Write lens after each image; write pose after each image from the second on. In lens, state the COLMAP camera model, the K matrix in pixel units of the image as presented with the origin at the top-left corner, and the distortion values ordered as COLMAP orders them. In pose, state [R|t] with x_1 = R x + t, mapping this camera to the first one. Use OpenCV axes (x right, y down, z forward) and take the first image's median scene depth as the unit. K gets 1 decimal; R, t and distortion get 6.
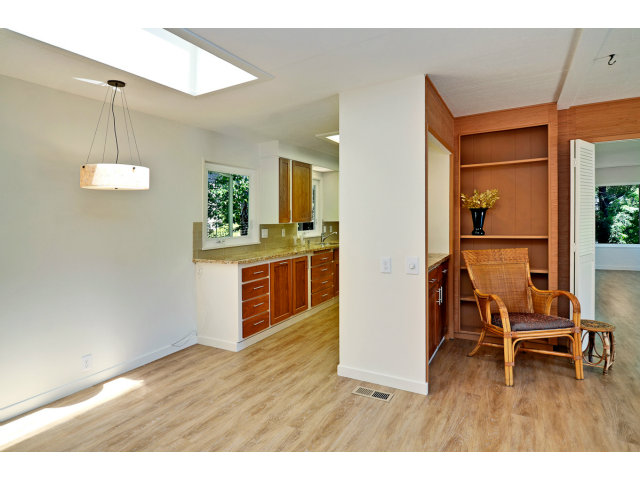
lens RADIAL K [[384.2, 0, 321.8], [0, 384.2, 221.9], [0, 0, 1]] dist [-0.006788, -0.003302]
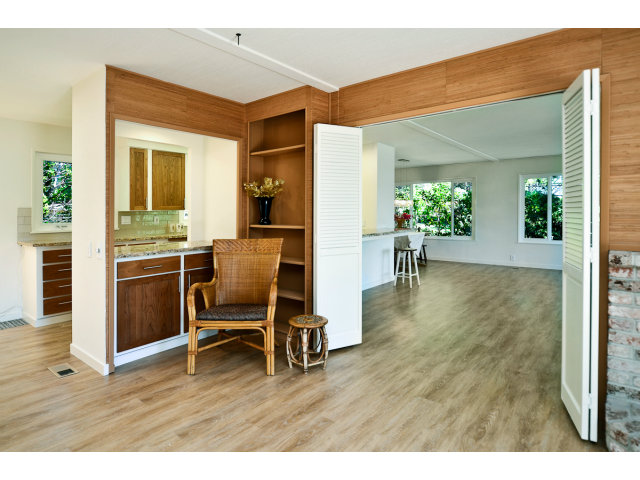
lens RADIAL K [[397.6, 0, 321.8], [0, 397.6, 211.8], [0, 0, 1]] dist [-0.002838, -0.001323]
pose [[0.984737, 0.012819, -0.173577, 0.804964], [-0.013419, 0.999907, -0.002283, 0.002837], [0.173532, 0.004577, 0.984818, 0.034452]]
